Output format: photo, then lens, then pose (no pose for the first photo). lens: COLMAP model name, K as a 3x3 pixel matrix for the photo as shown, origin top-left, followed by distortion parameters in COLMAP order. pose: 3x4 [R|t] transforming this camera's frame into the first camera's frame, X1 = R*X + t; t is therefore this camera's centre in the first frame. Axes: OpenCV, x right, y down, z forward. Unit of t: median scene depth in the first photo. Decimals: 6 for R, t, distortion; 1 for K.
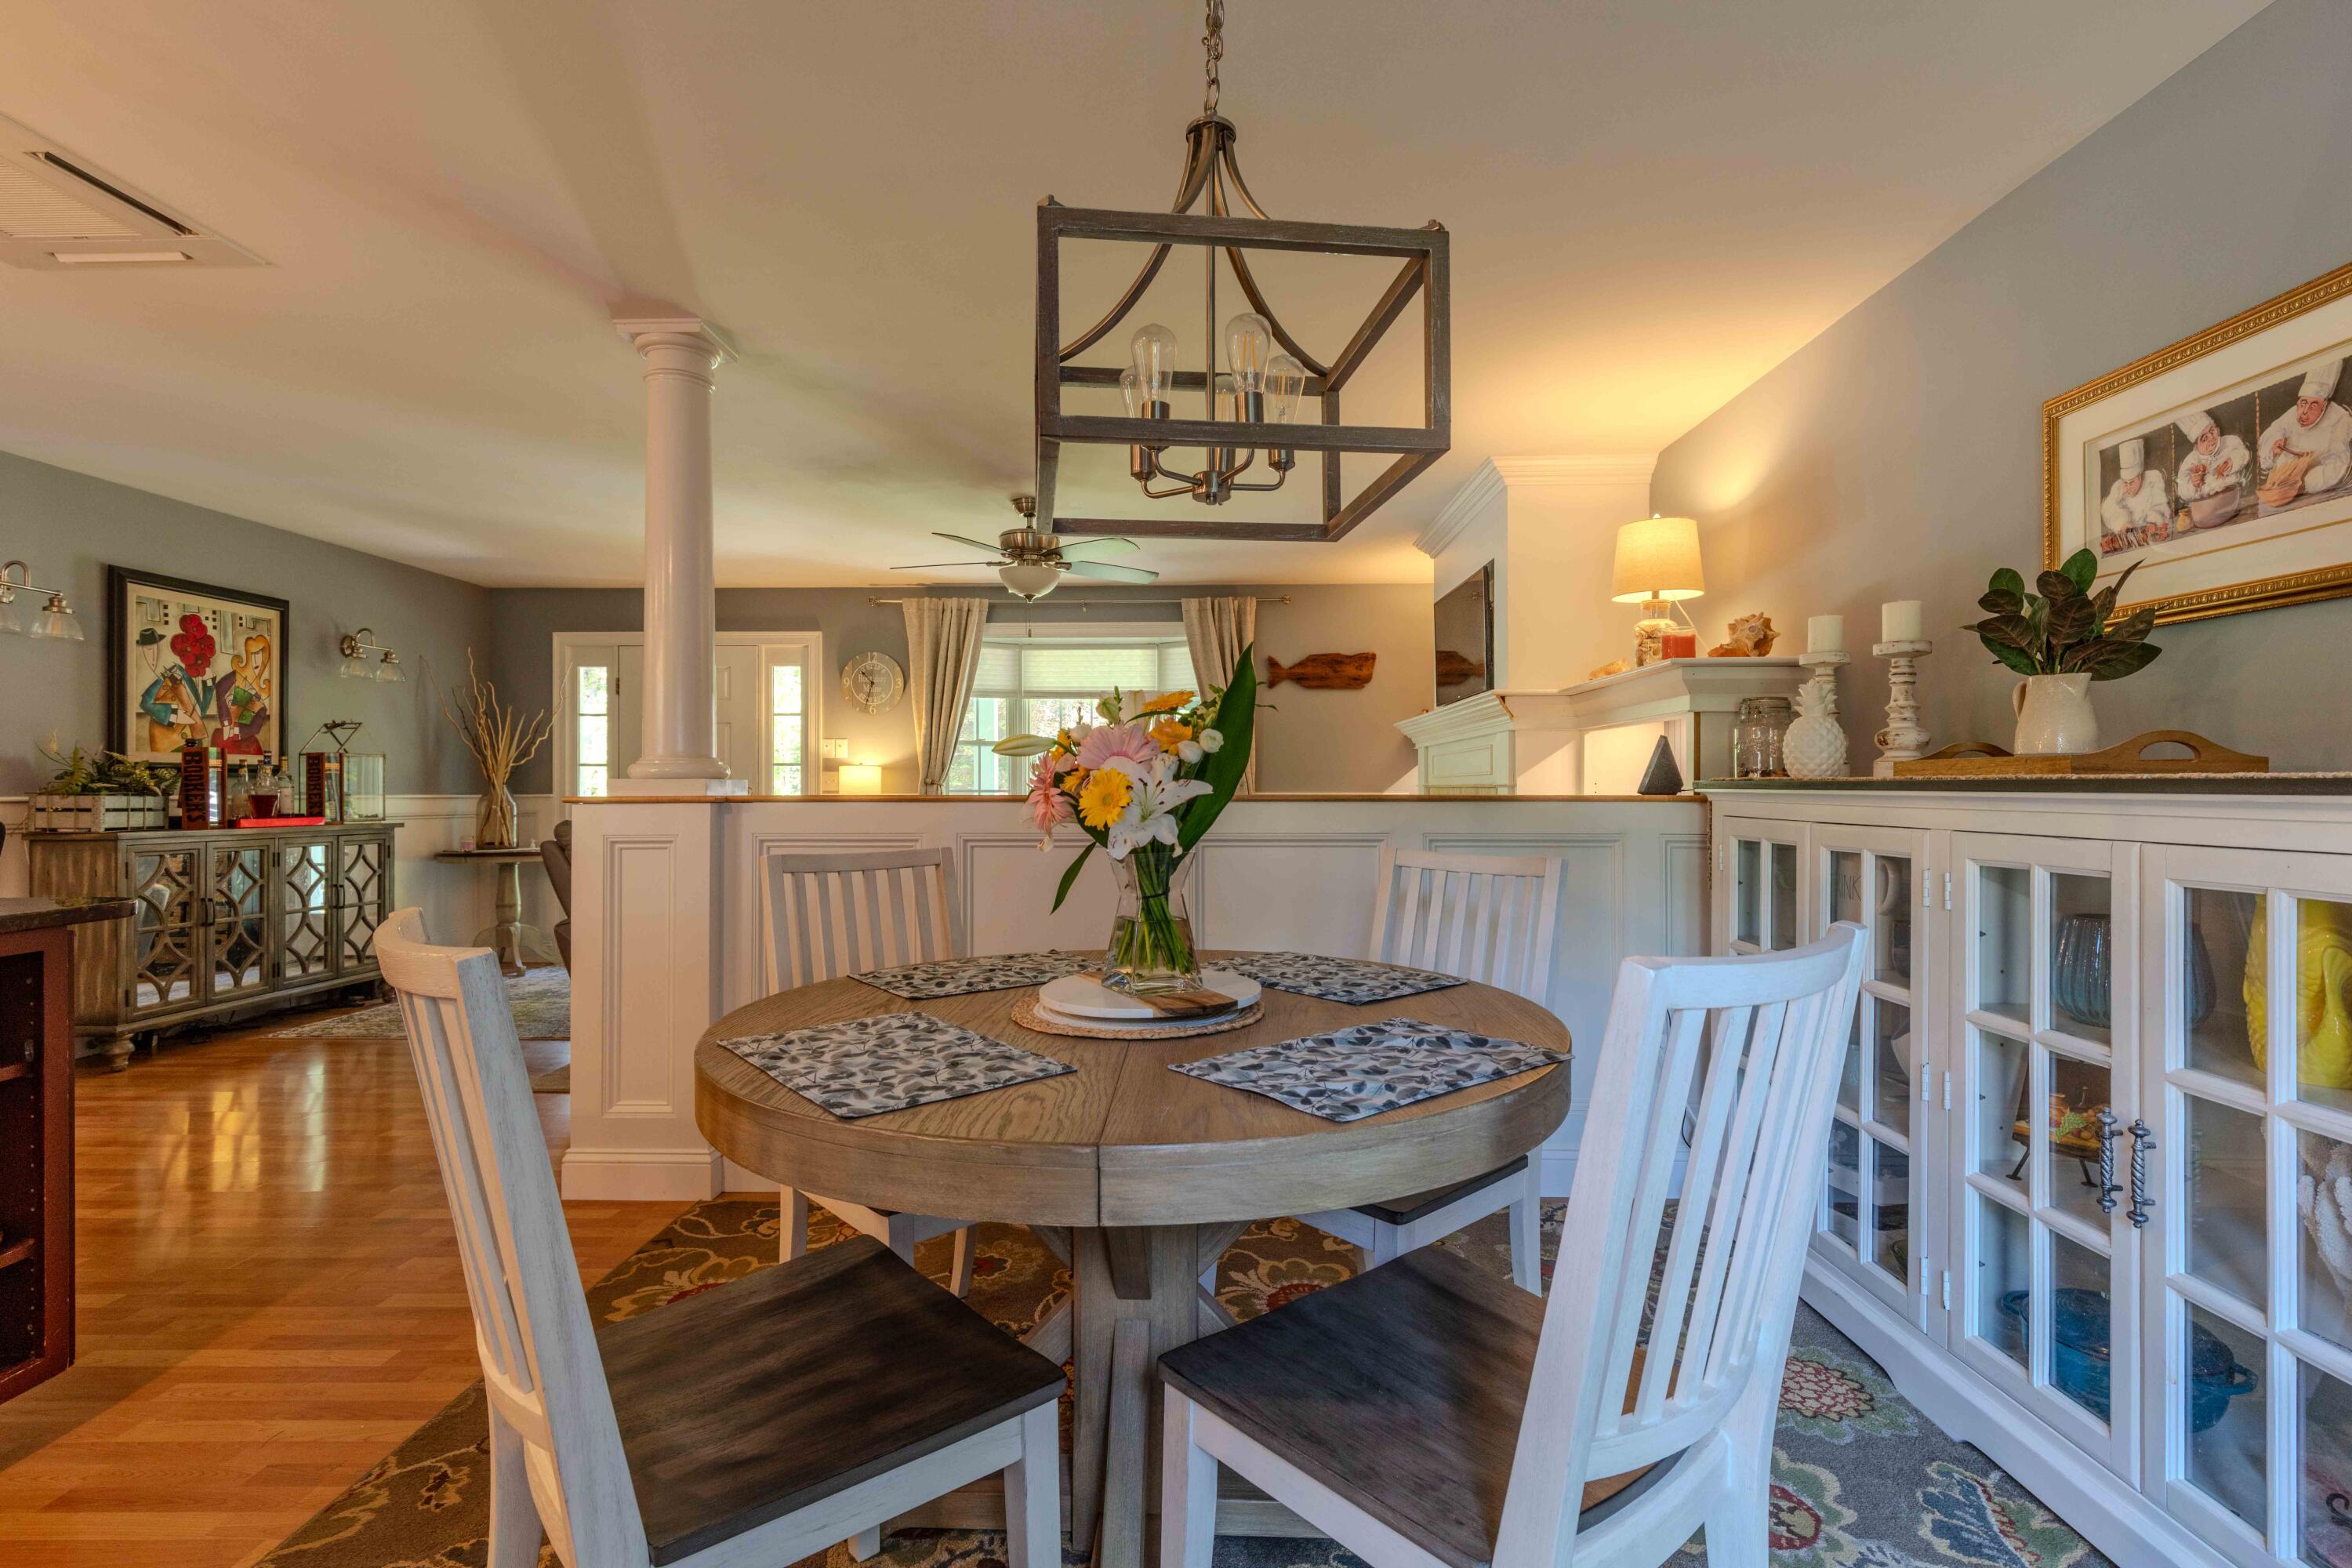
lens RADIAL K [[1107.4, 0, 1169.2], [0, 1107.4, 779.1], [0, 0, 1]] dist [0.009128, 0.000163]
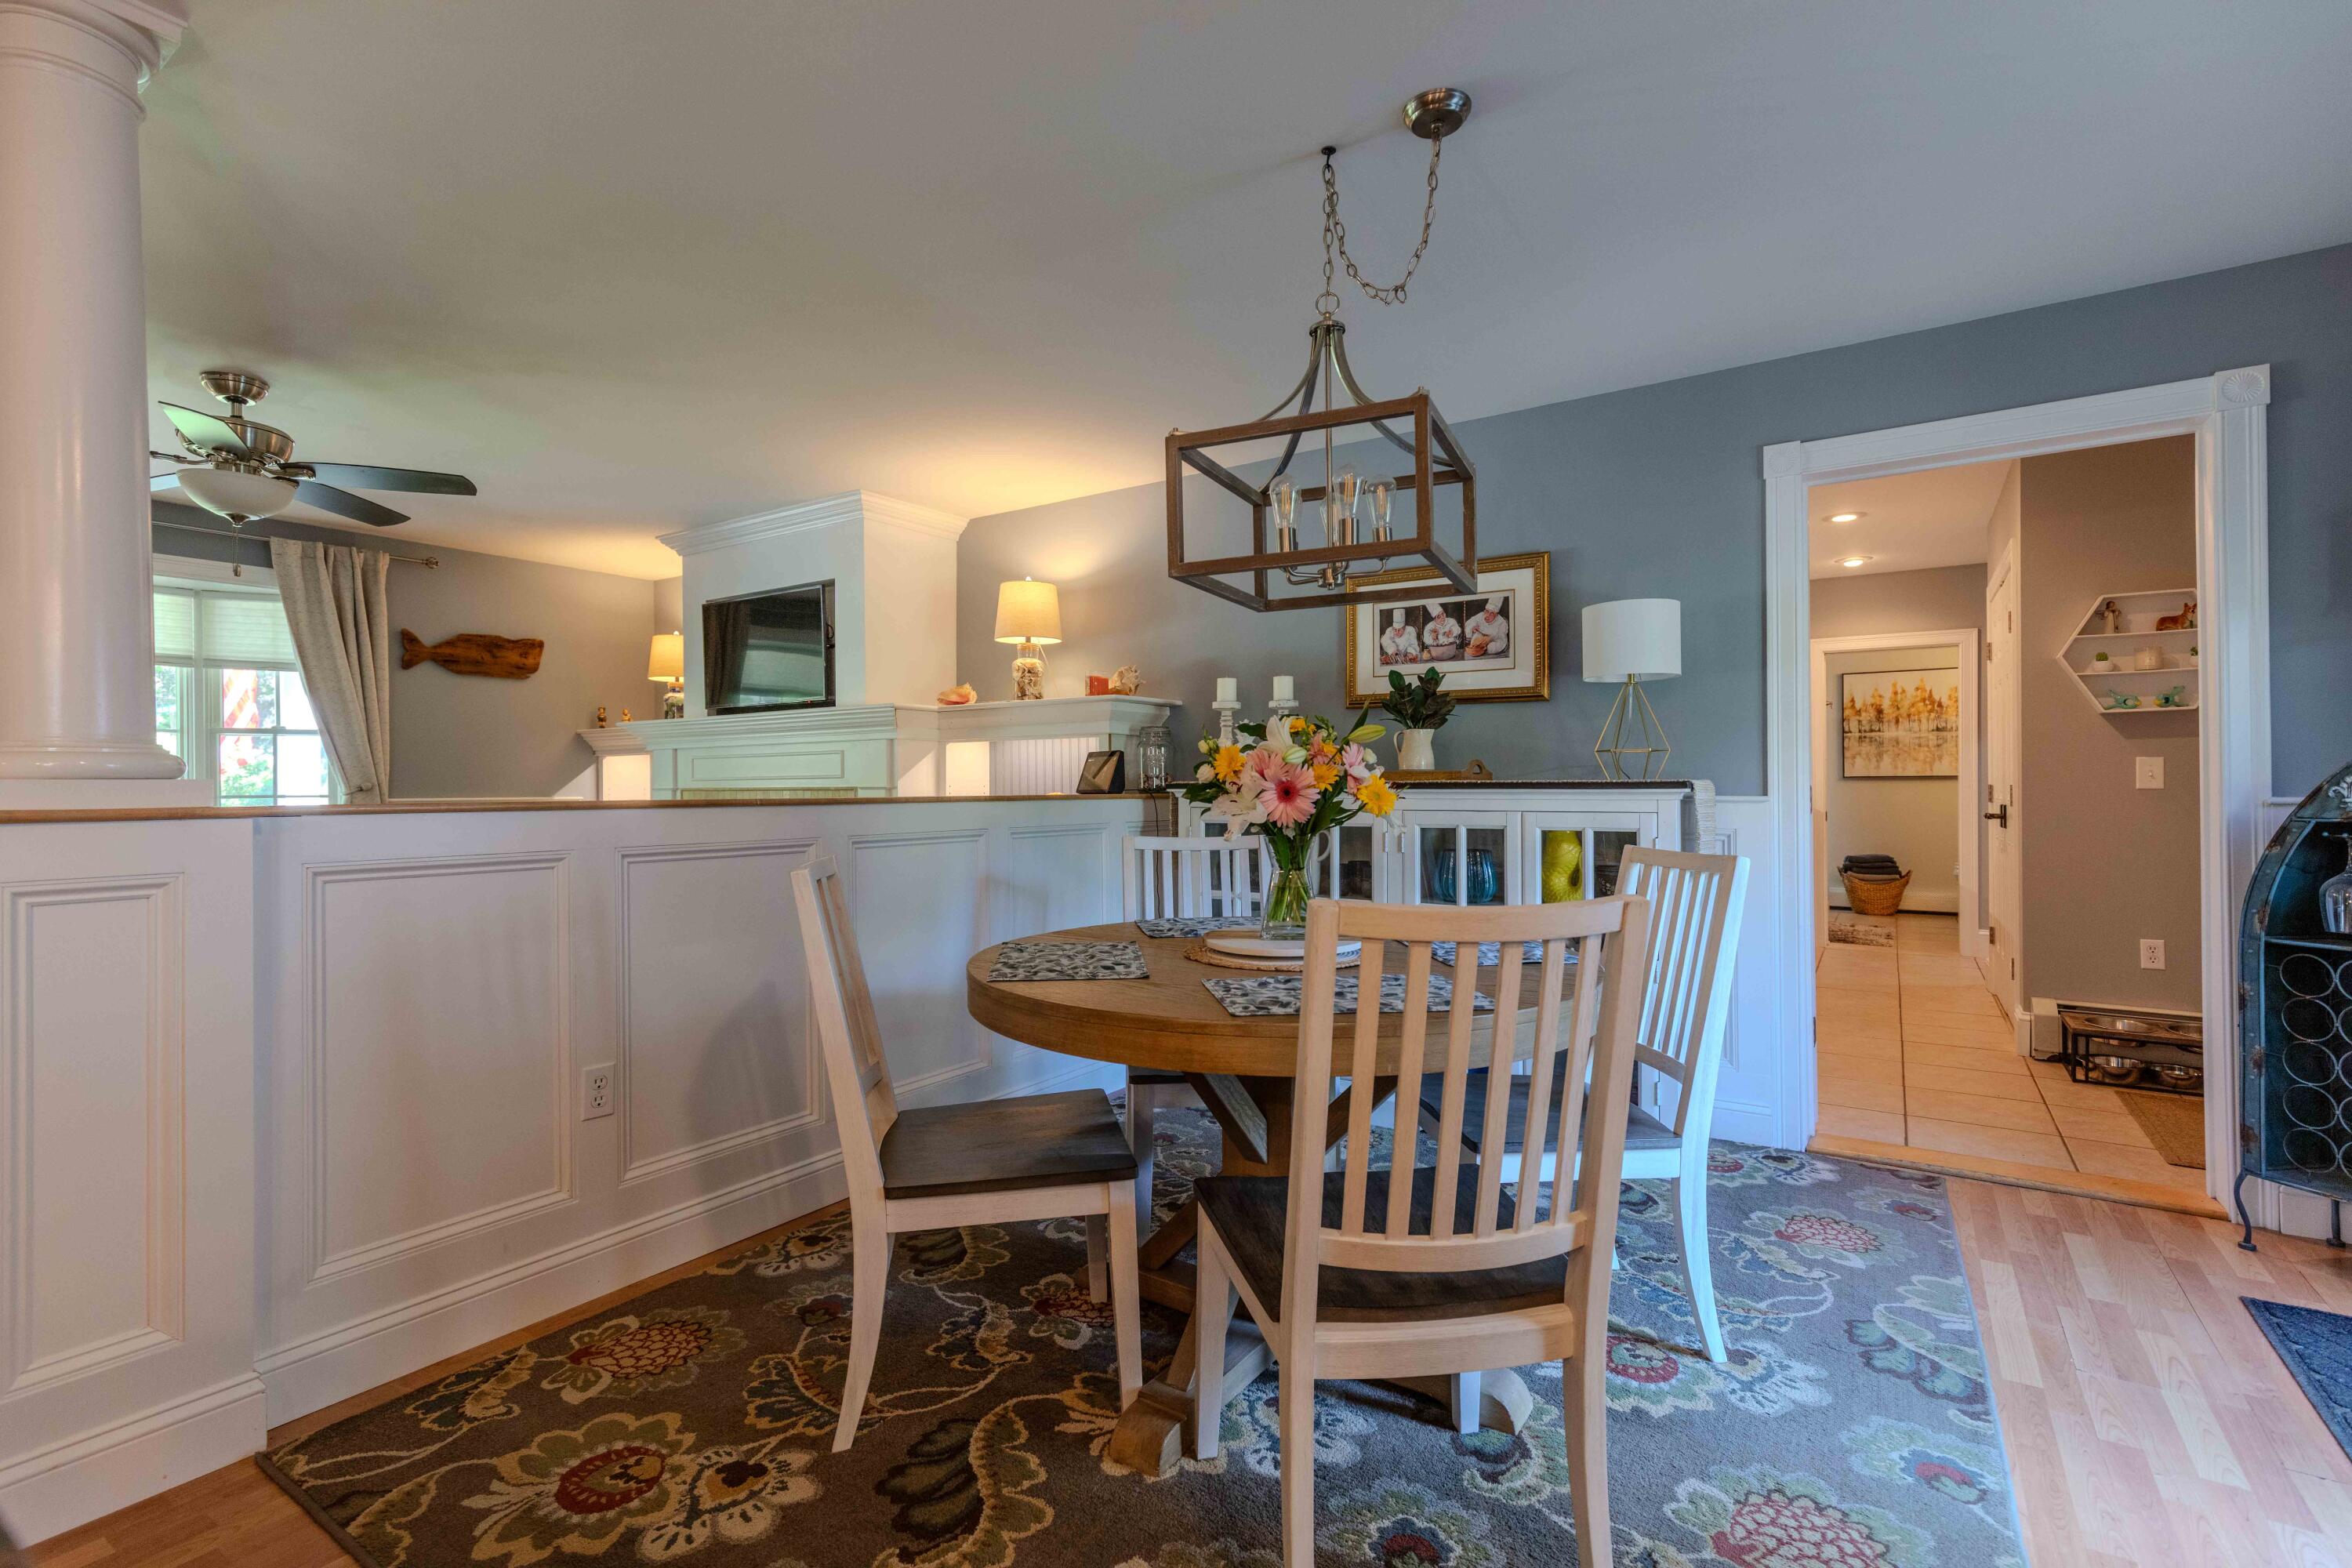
lens RADIAL K [[1068.3, 0, 1188.1], [0, 1068.3, 790.0], [0, 0, 1]] dist [0.003425, 0.000063]
pose [[0.531265, -0.005156, 0.847190, -0.585880], [-0.002215, 0.999970, 0.007475, -0.000902], [-0.847203, -0.005848, 0.531237, 0.209077]]
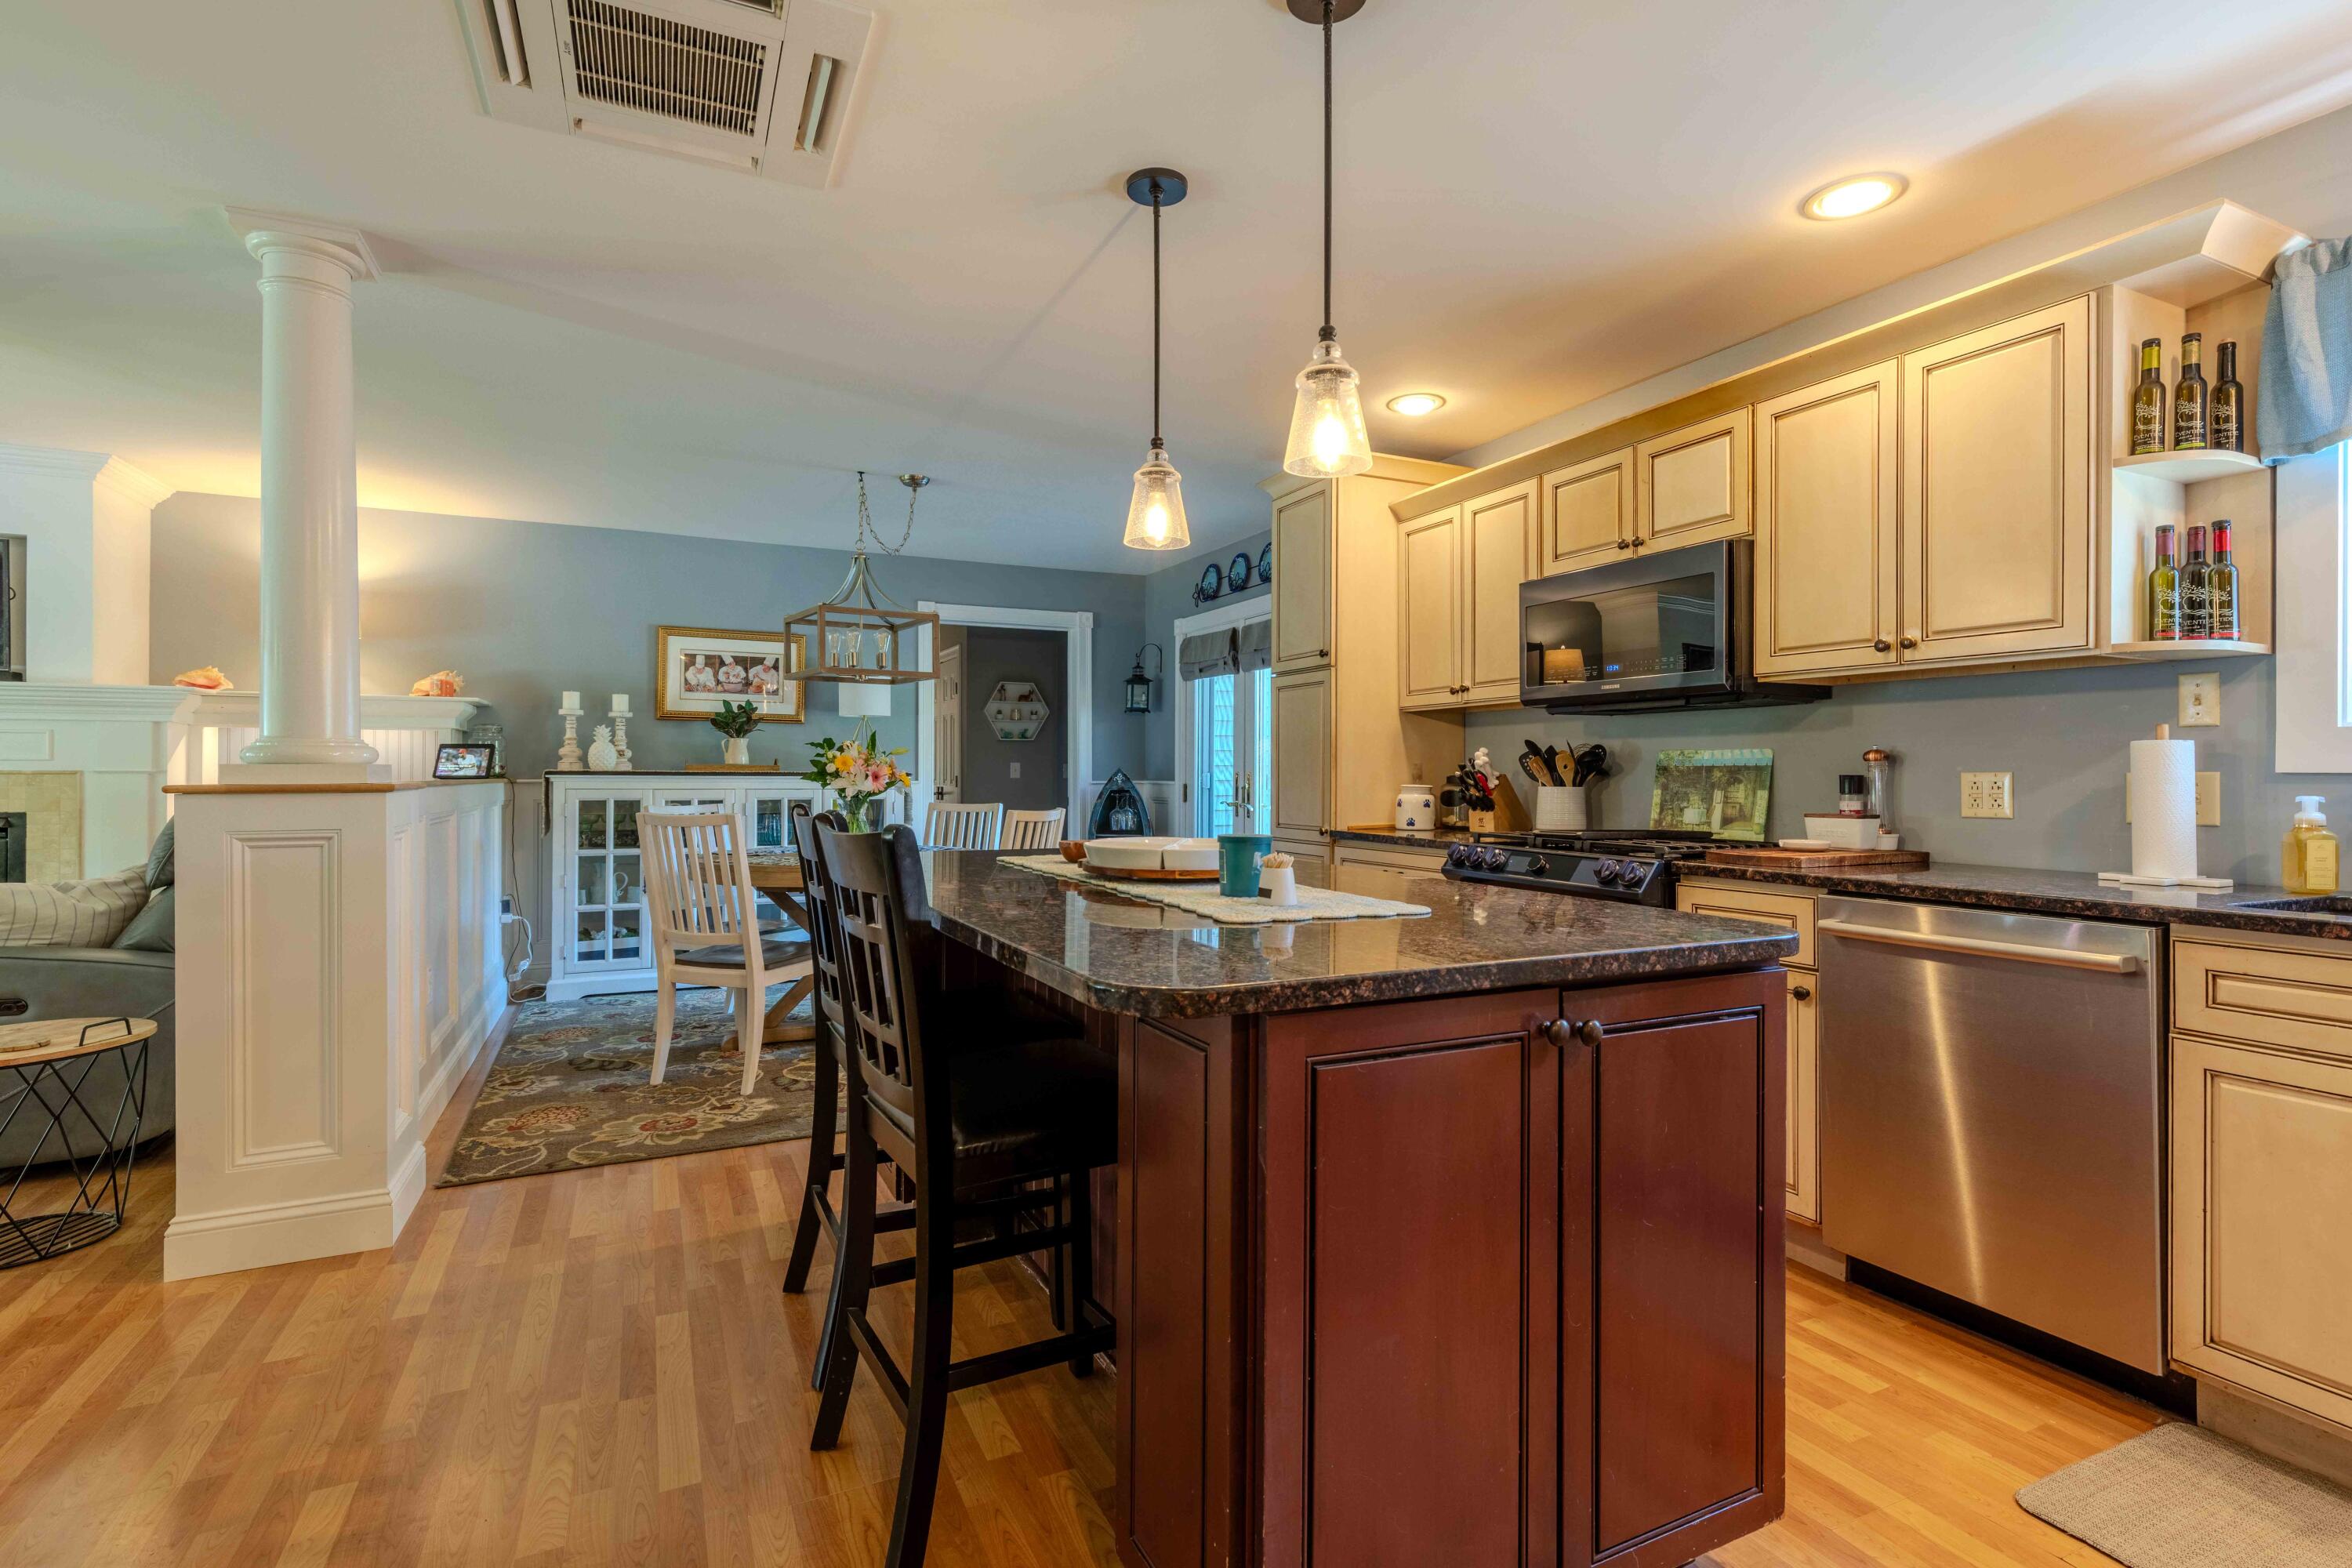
lens RADIAL K [[1107.4, 0, 1169.2], [0, 1107.4, 779.1], [0, 0, 1]] dist [0.009128, 0.000163]
pose [[-0.442566, -0.004317, 0.896726, -1.451303], [-0.011596, 0.999932, -0.000909, 0.004022], [-0.896661, -0.010801, -0.442586, 0.763165]]
